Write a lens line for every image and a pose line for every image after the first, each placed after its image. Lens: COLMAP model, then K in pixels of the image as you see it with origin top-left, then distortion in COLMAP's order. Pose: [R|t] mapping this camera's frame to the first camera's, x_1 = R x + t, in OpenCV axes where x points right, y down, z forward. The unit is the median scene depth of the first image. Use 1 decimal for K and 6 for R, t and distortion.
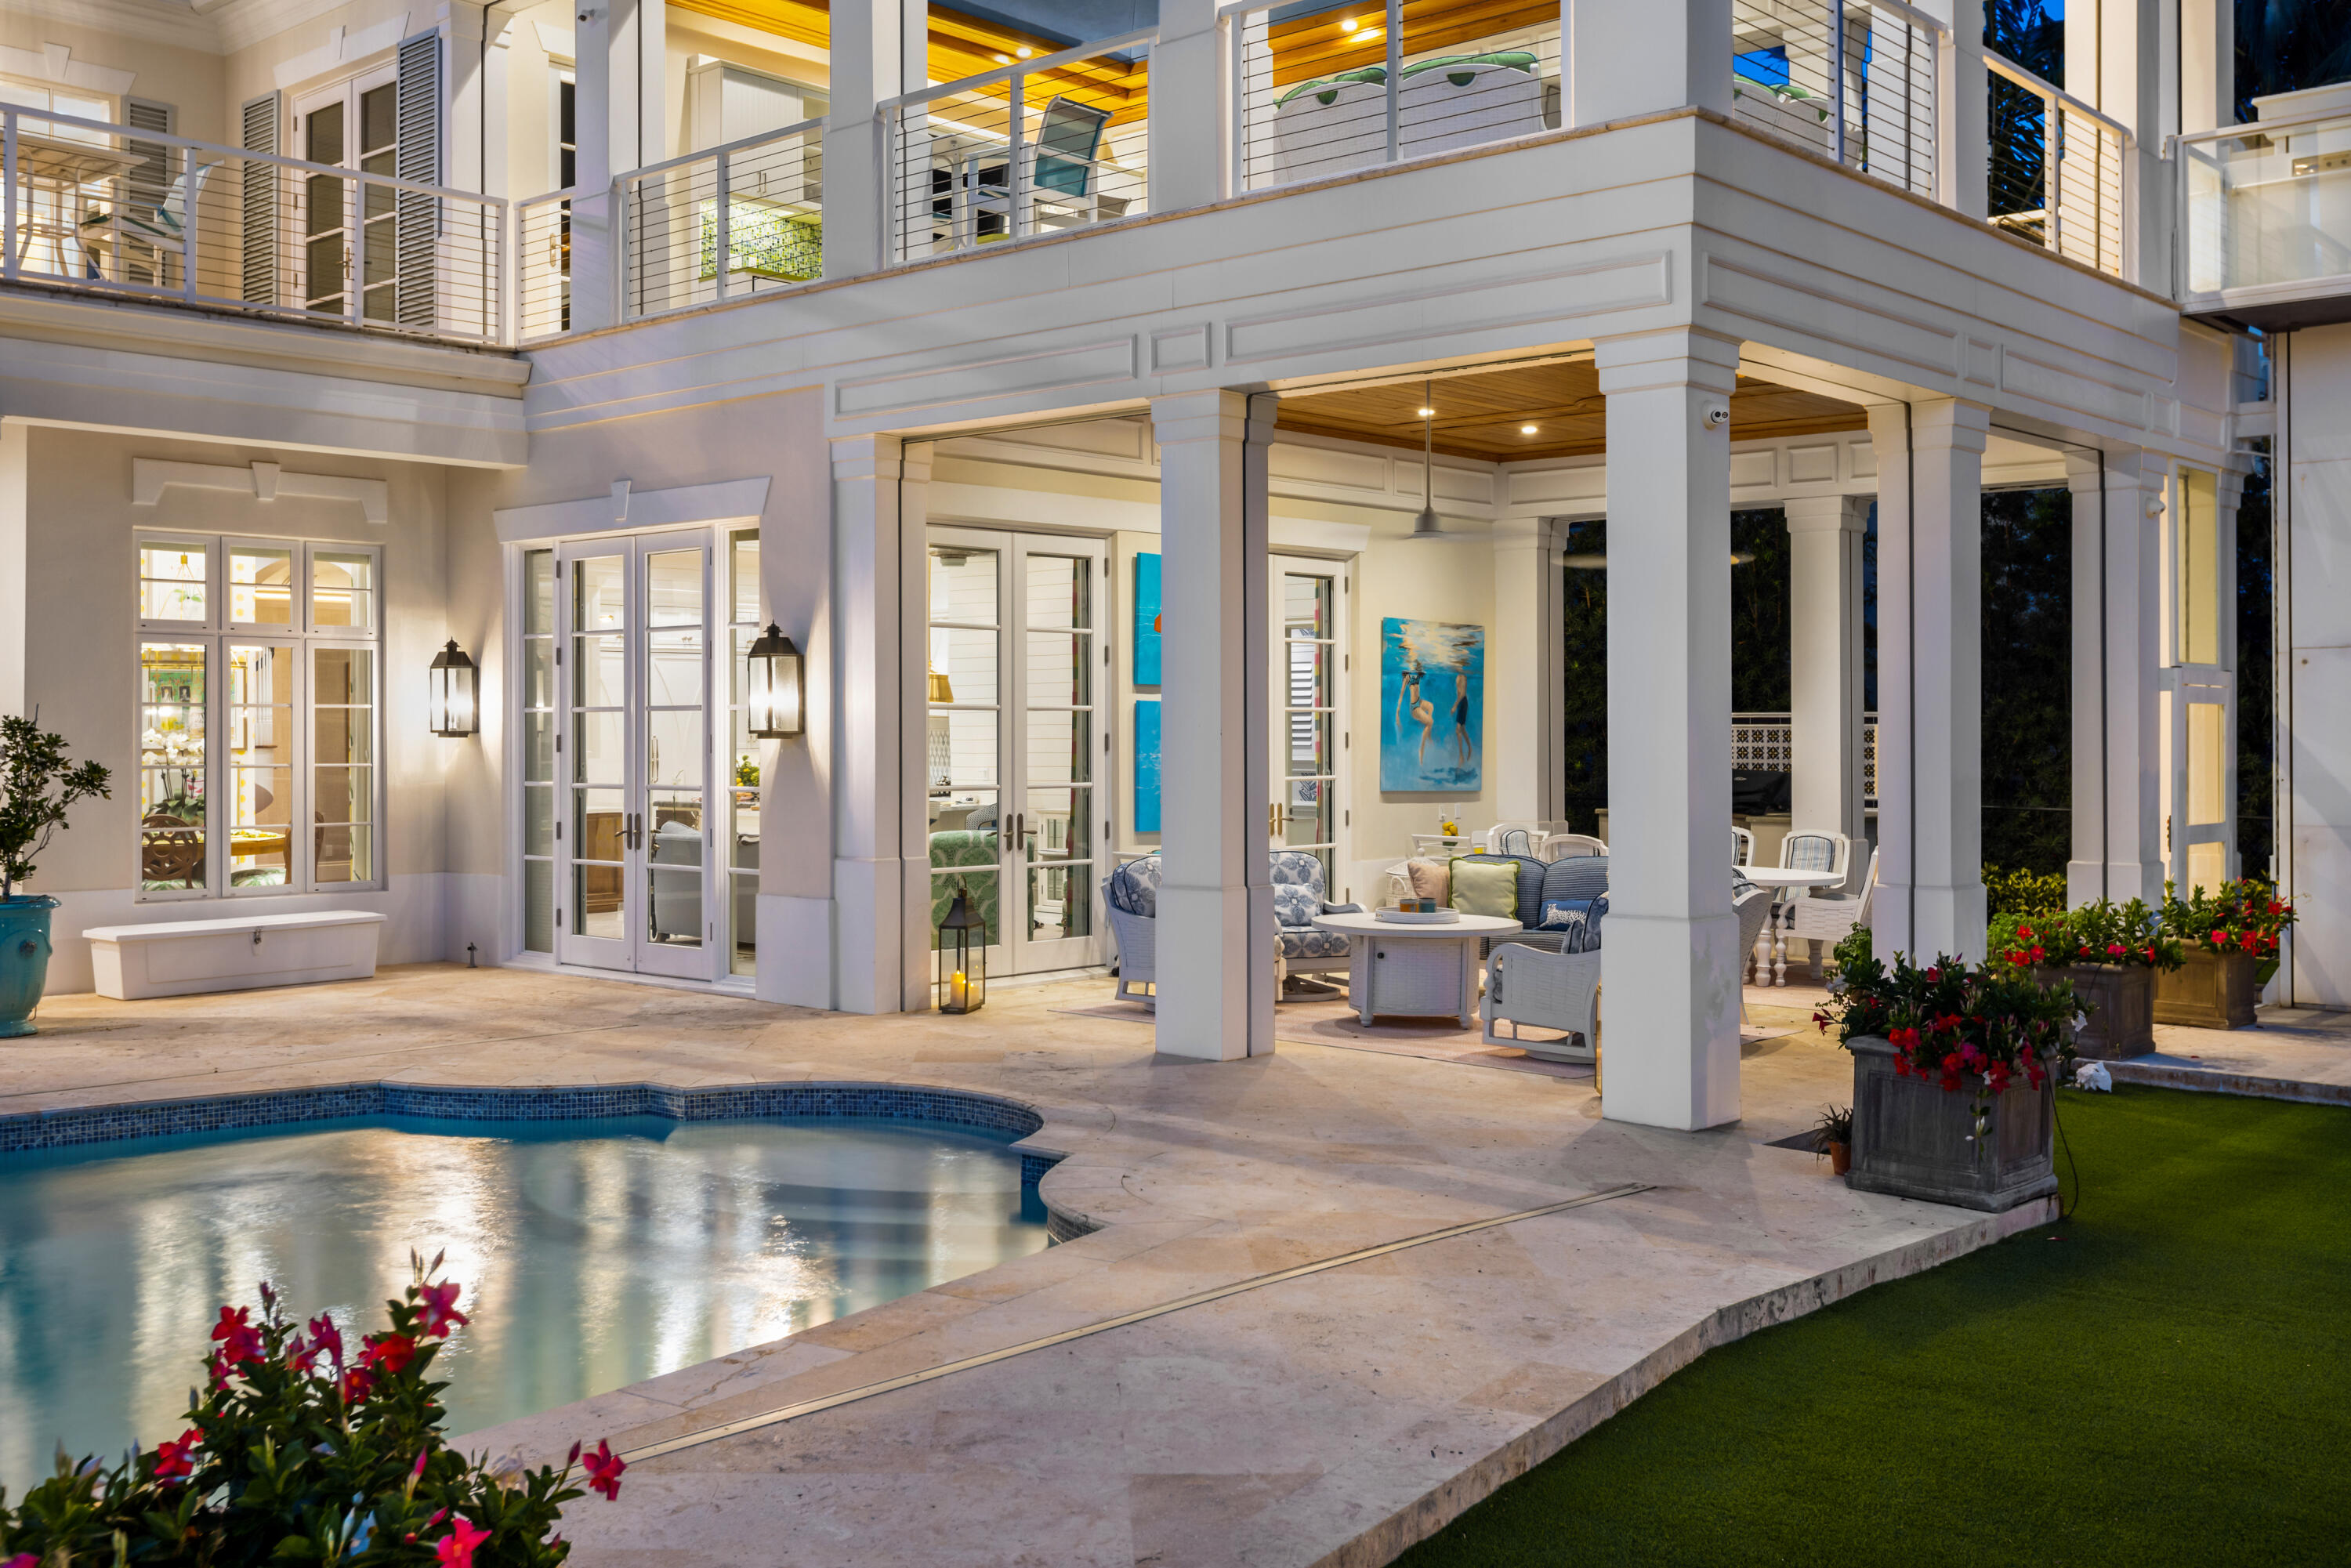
lens RADIAL K [[2262.0, 0, 1185.1], [0, 2262.0, 762.1], [0, 0, 1]] dist [-0.012148, 0.000000]
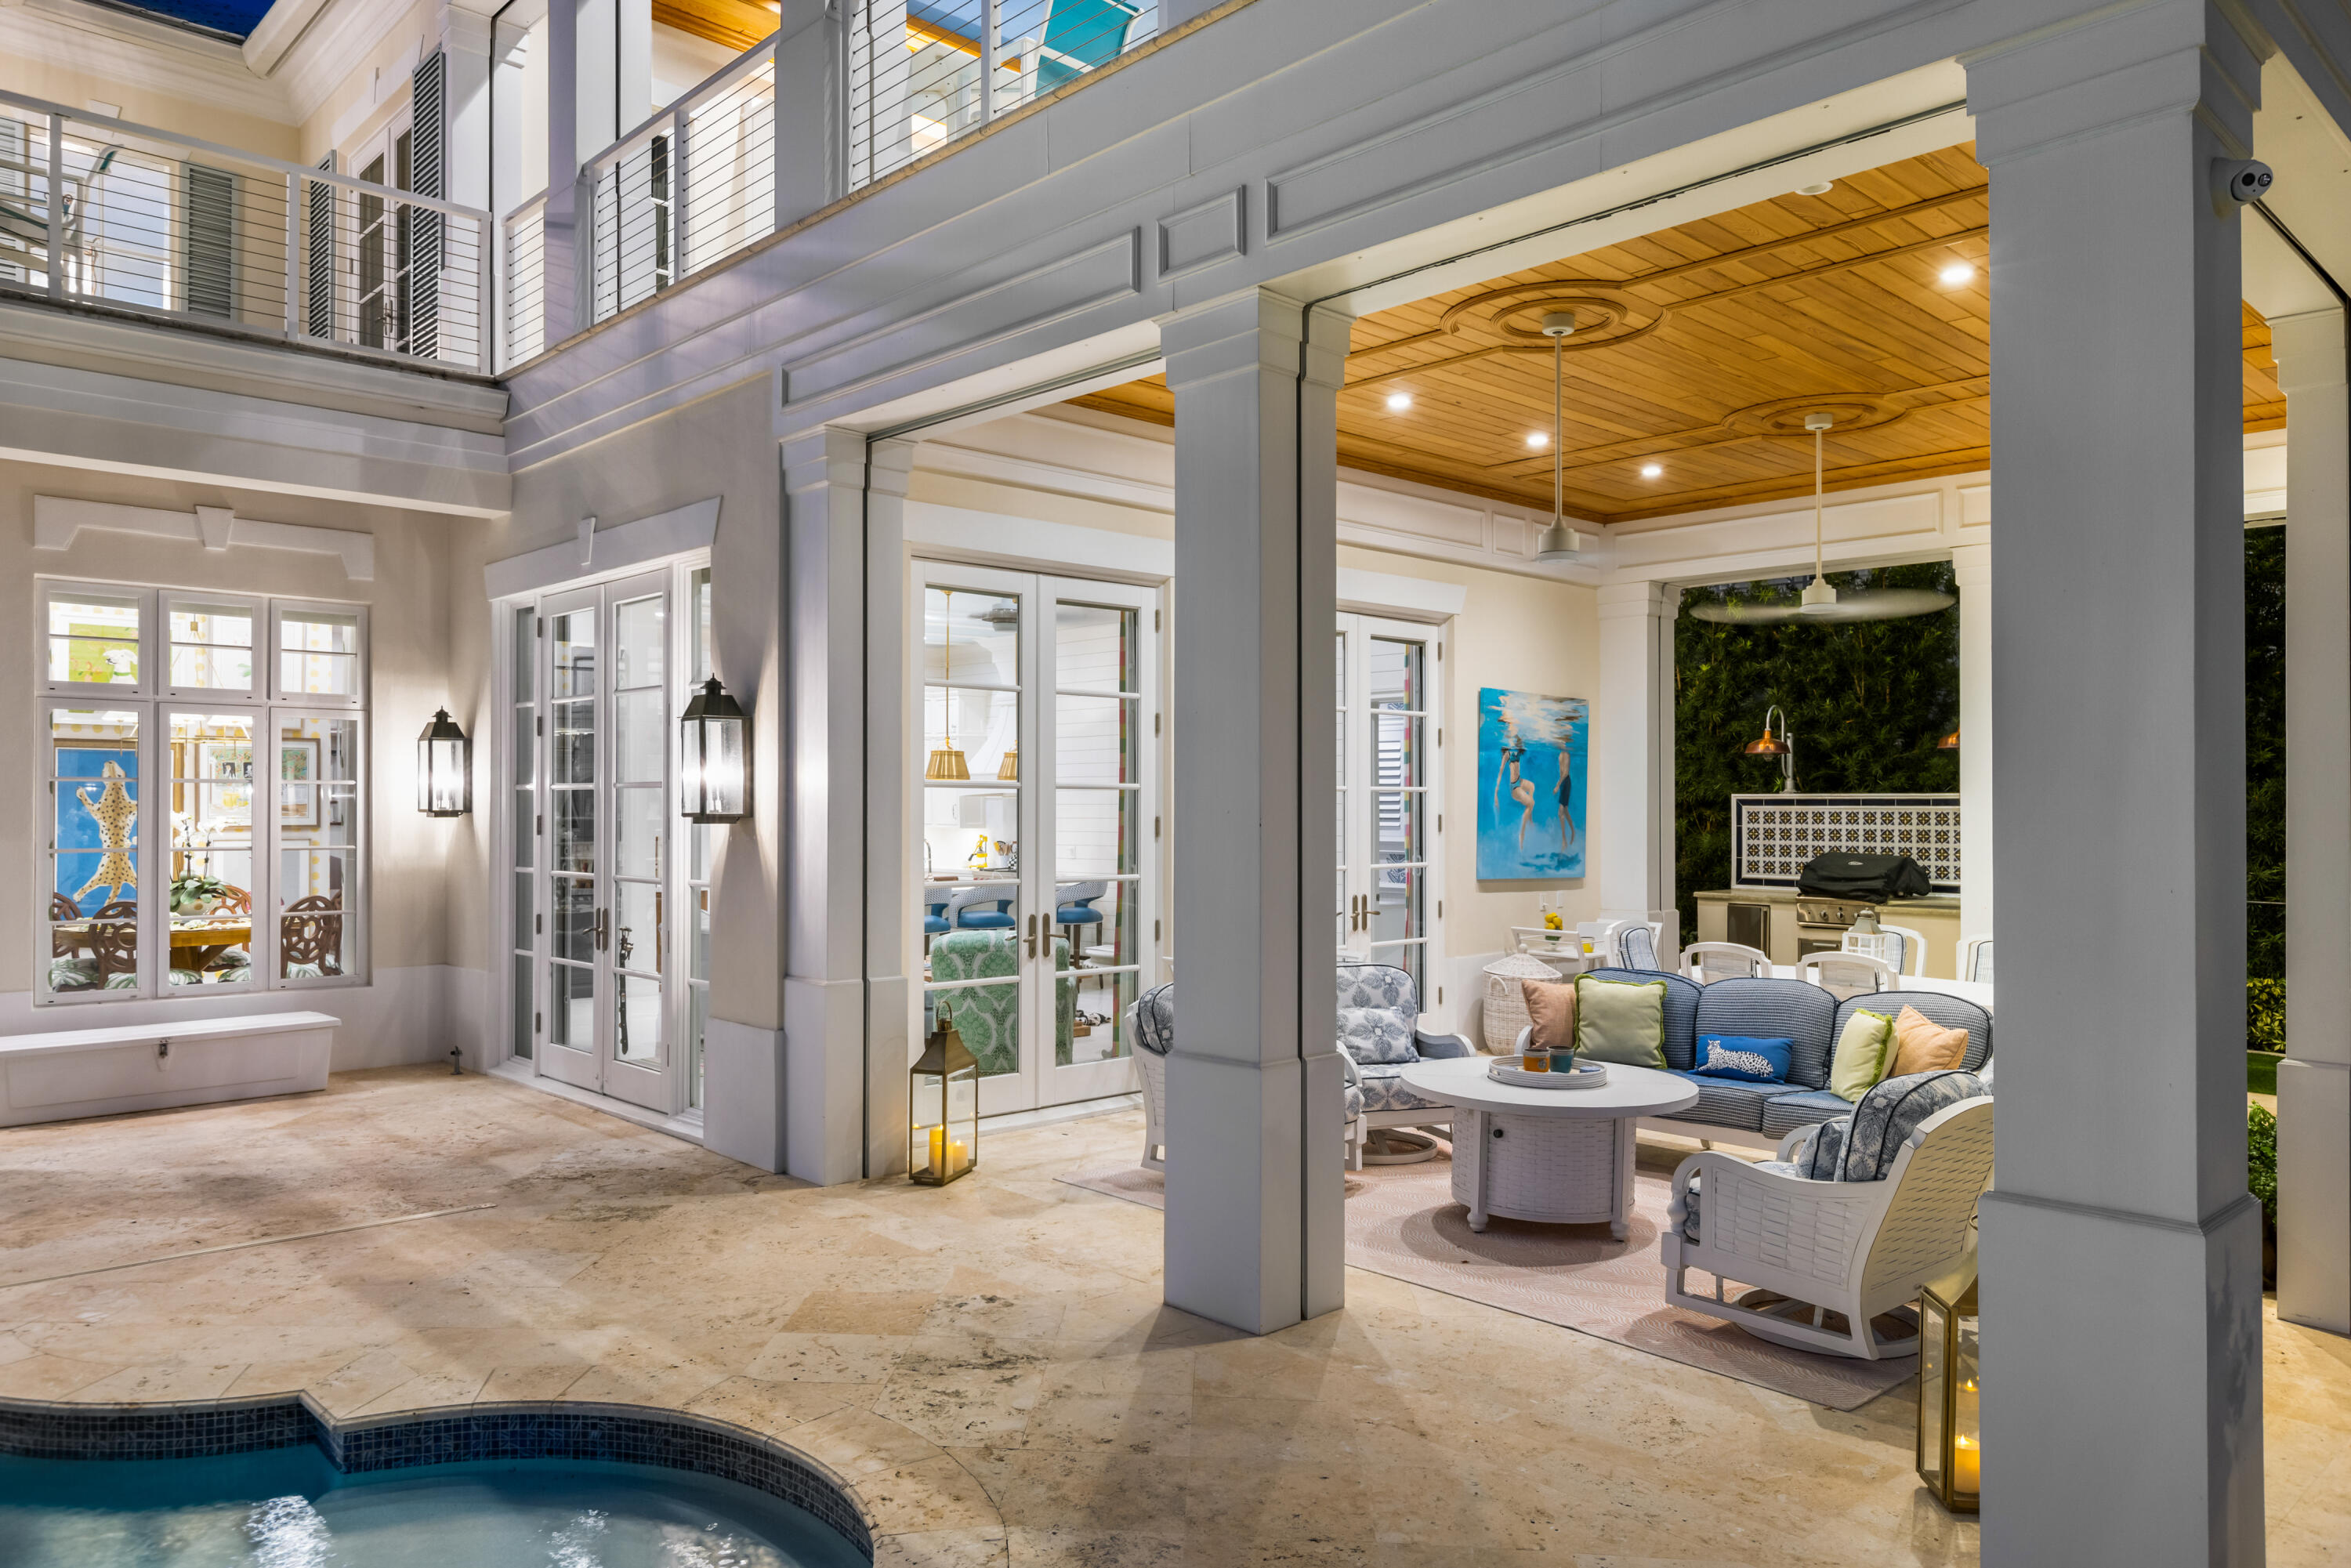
lens RADIAL K [[1598.8, 0, 1175.5], [0, 1598.8, 799.4], [0, 0, 1]] dist [0.006644, -0.003023]
pose [[0.996528, 0.003238, -0.083198, 0.022030], [-0.004686, 0.999841, -0.017204, -0.008726], [0.083129, 0.017534, 0.996385, 0.401752]]
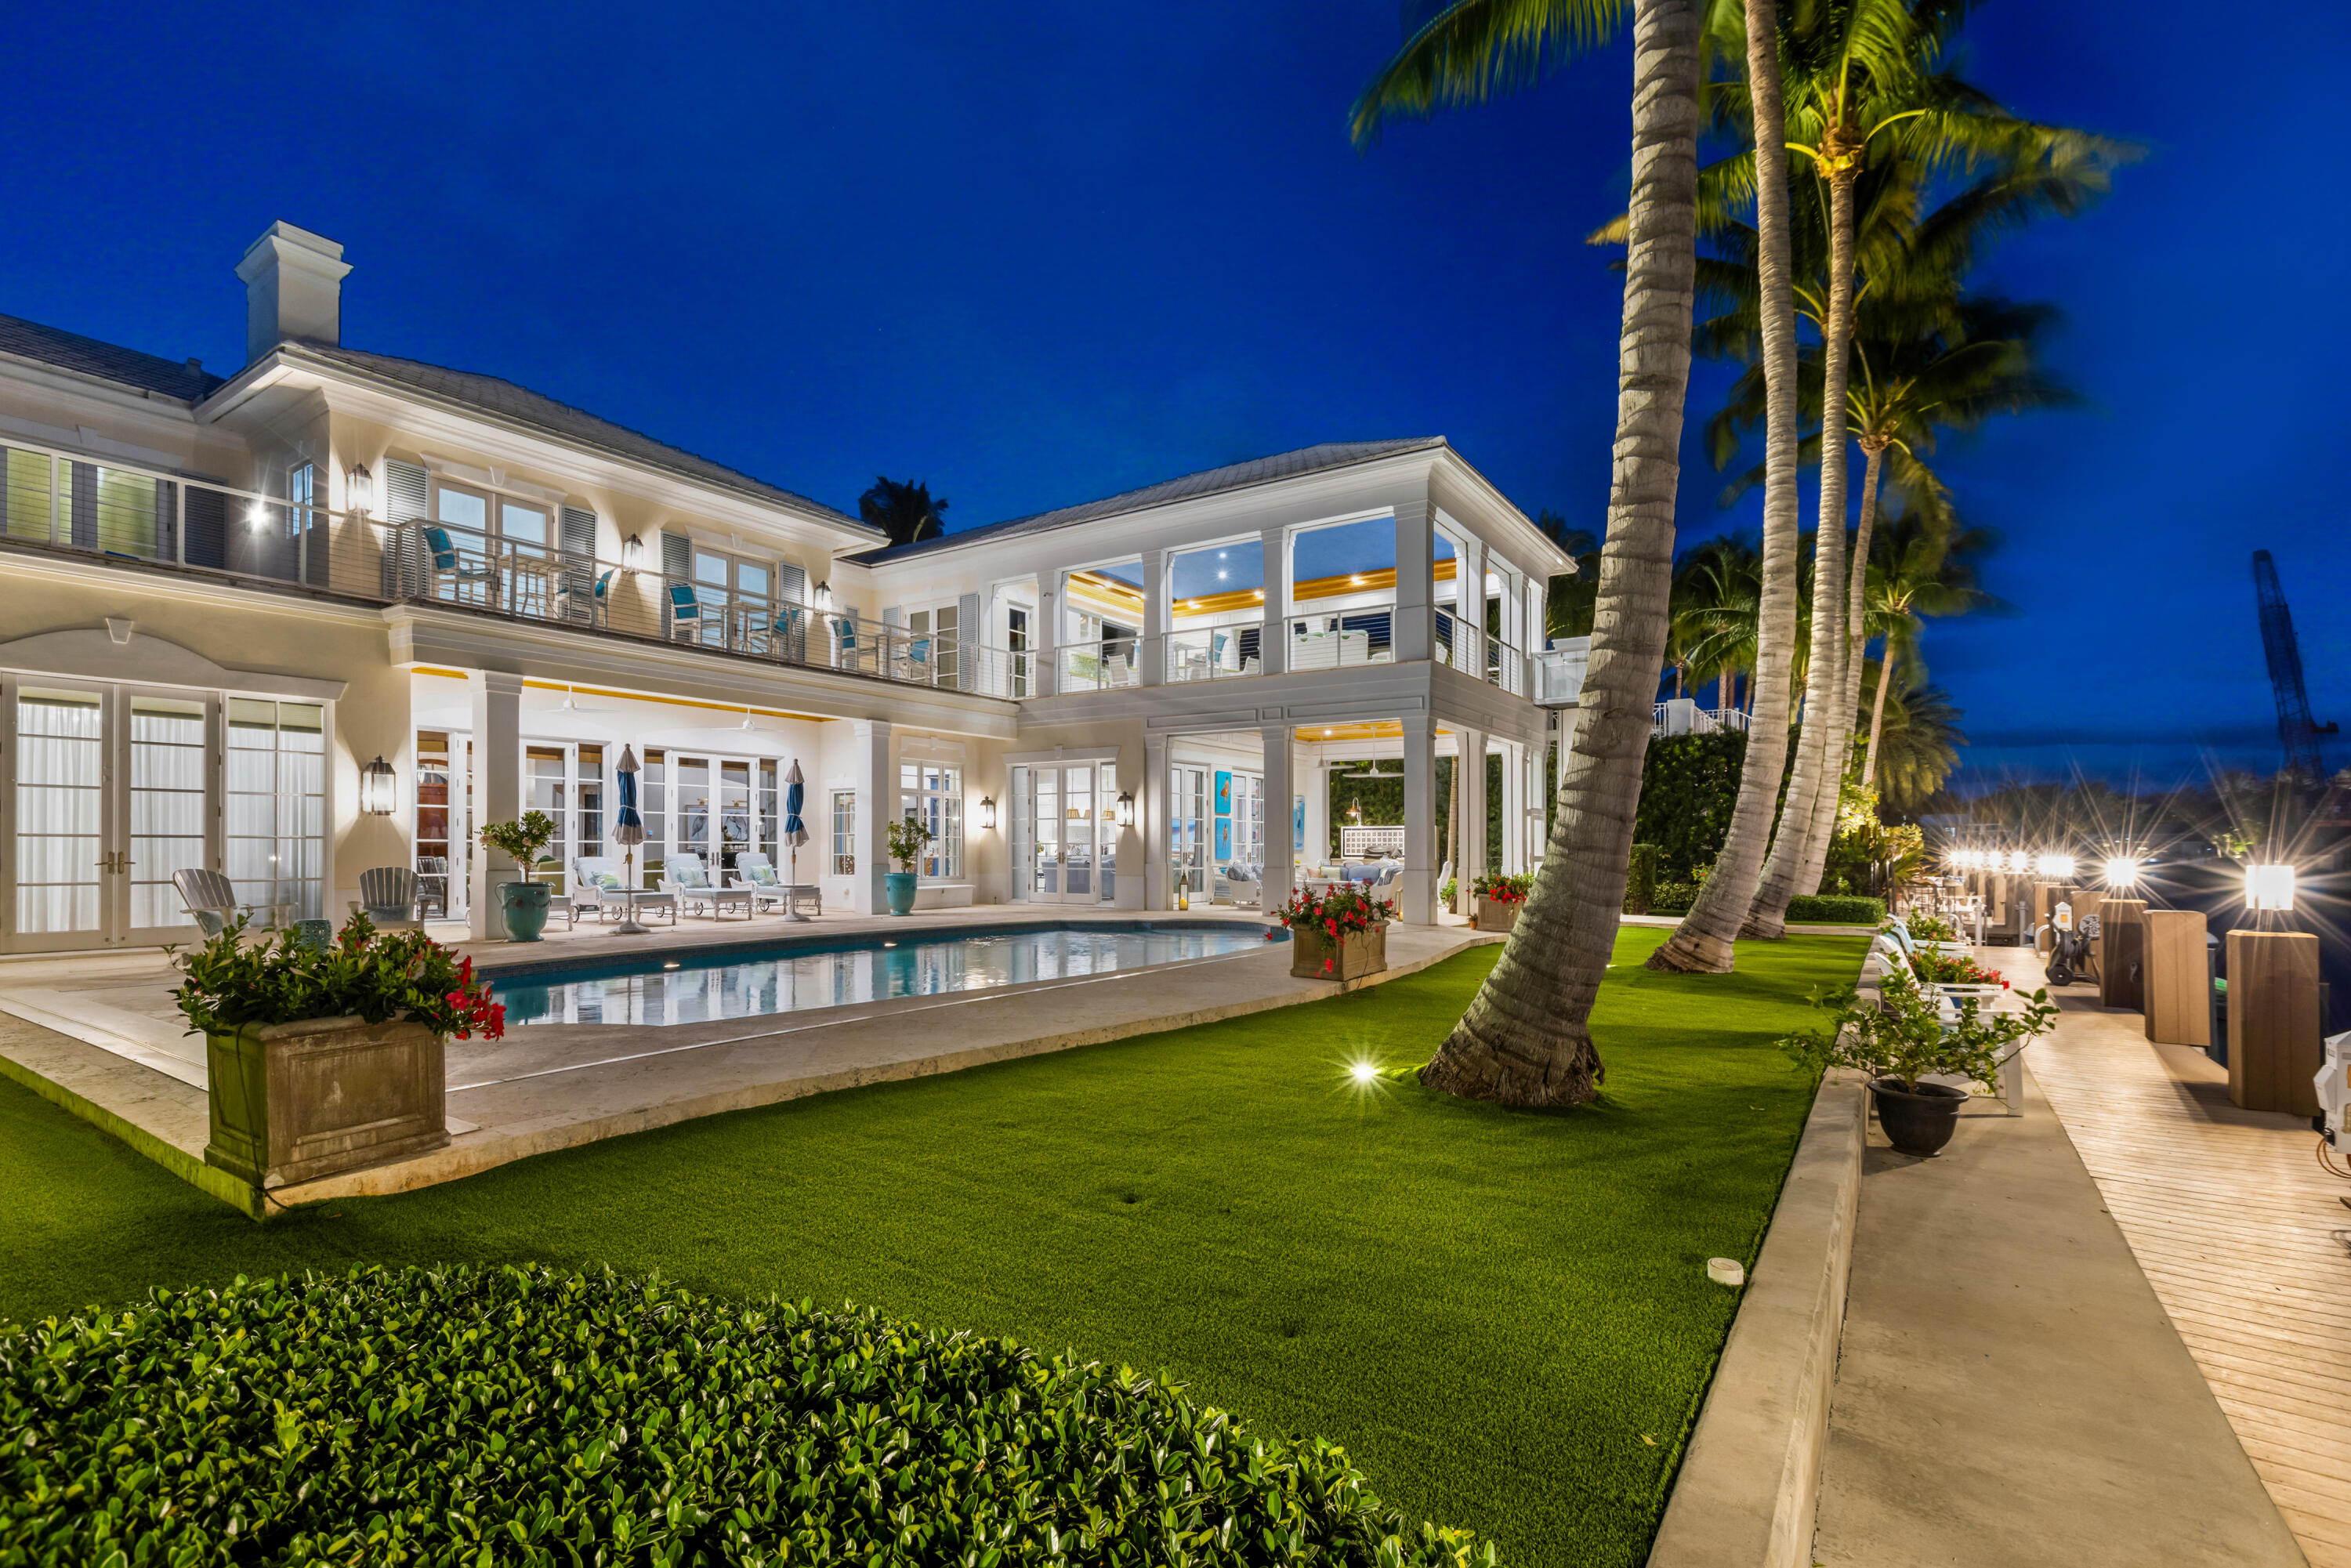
lens RADIAL K [[1061.9, 0, 1177.4], [0, 1061.9, 851.3], [0, 0, 1]] dist [0.003769, 0.000262]
pose [[0.990070, 0.004239, 0.140510, -0.282454], [-0.002543, 0.999922, -0.012246, 0.038034], [-0.140551, 0.011767, 0.990004, -0.455080]]
